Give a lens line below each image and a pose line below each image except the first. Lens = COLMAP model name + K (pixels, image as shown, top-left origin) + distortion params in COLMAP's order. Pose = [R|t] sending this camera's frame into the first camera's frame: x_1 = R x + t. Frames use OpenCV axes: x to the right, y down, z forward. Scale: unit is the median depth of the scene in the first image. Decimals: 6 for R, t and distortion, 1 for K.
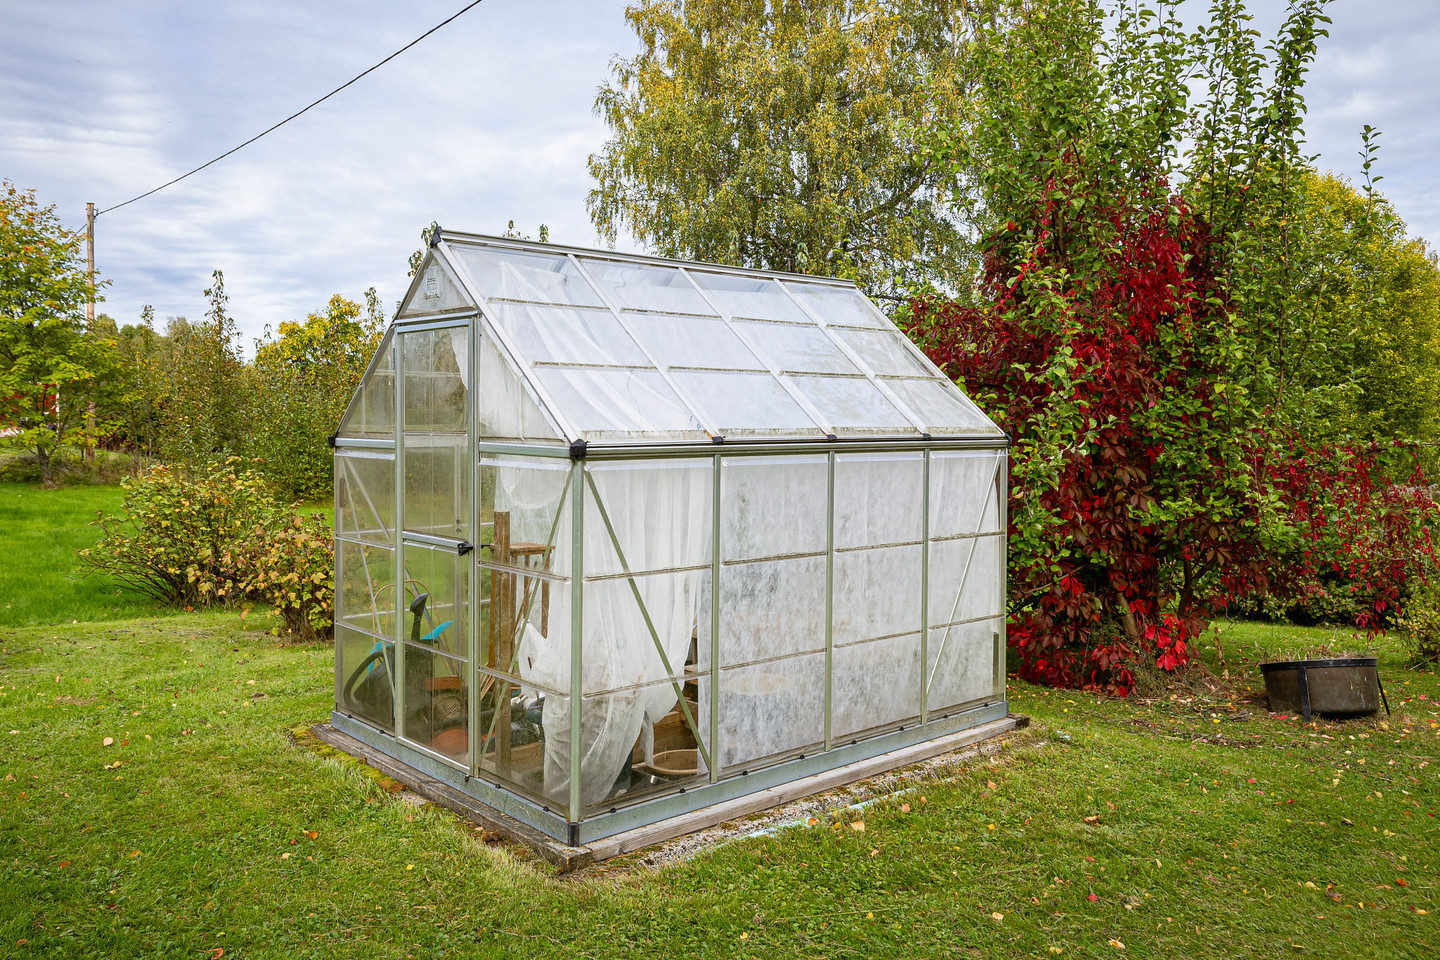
lens RADIAL K [[1138.9, 0, 720.0], [0, 1138.9, 480.0], [0, 0, 1]] dist [-0.002178, -0.001062]
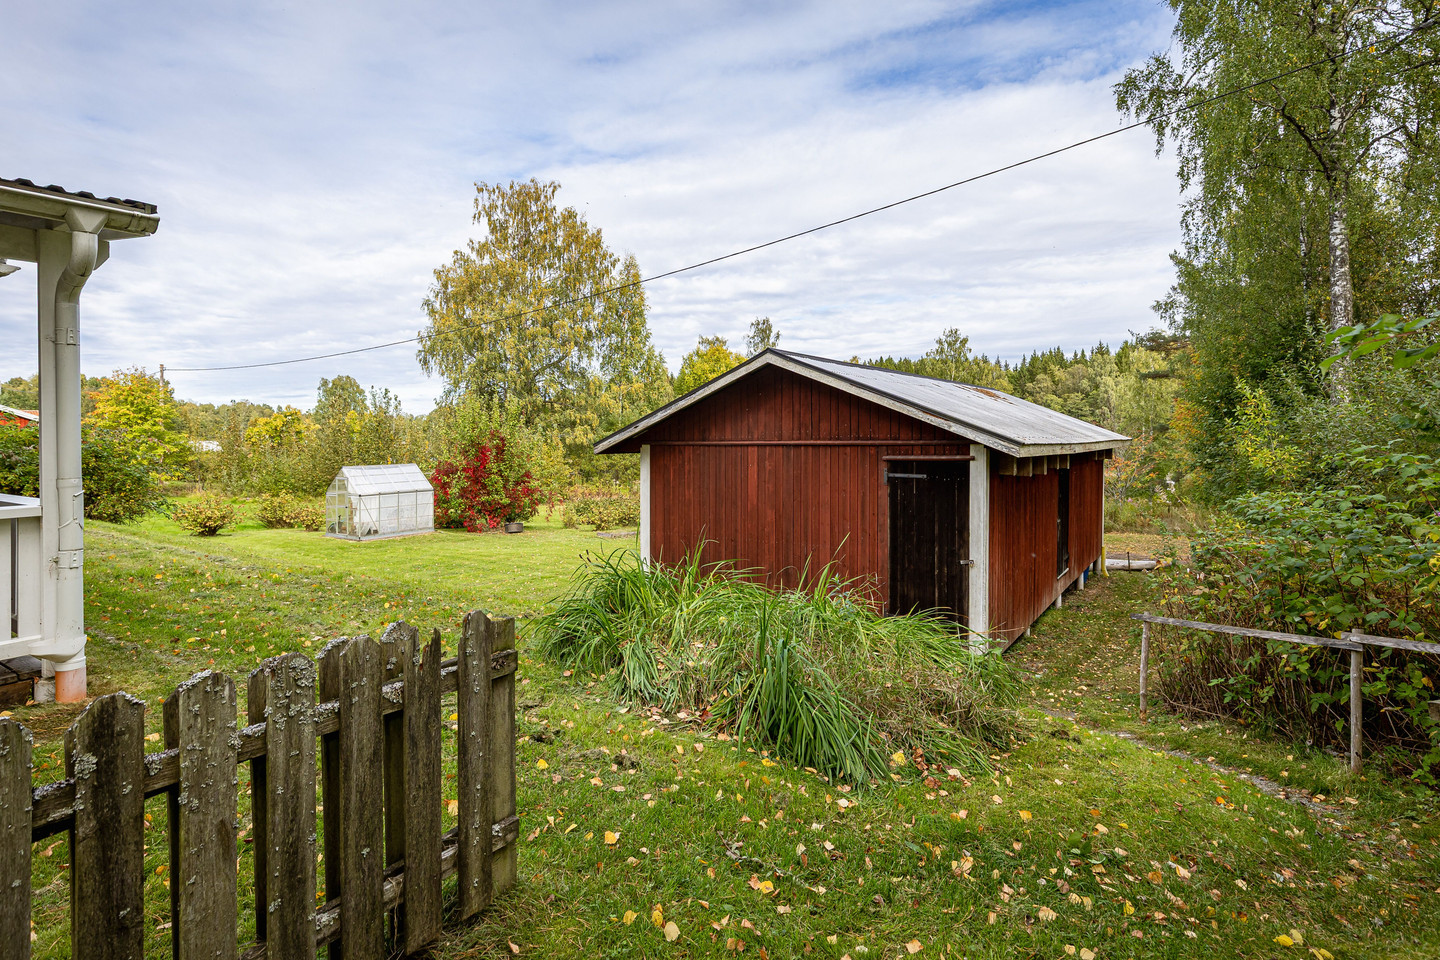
lens RADIAL K [[771.0, 0, 721.2], [0, 771.0, 459.1], [0, 0, 1]] dist [0.000733, 0.000102]
pose [[0.976554, -0.018582, 0.214468, 0.880046], [0.023595, 0.999504, -0.020841, -0.075051], [-0.213974, 0.025412, 0.976509, -3.581901]]
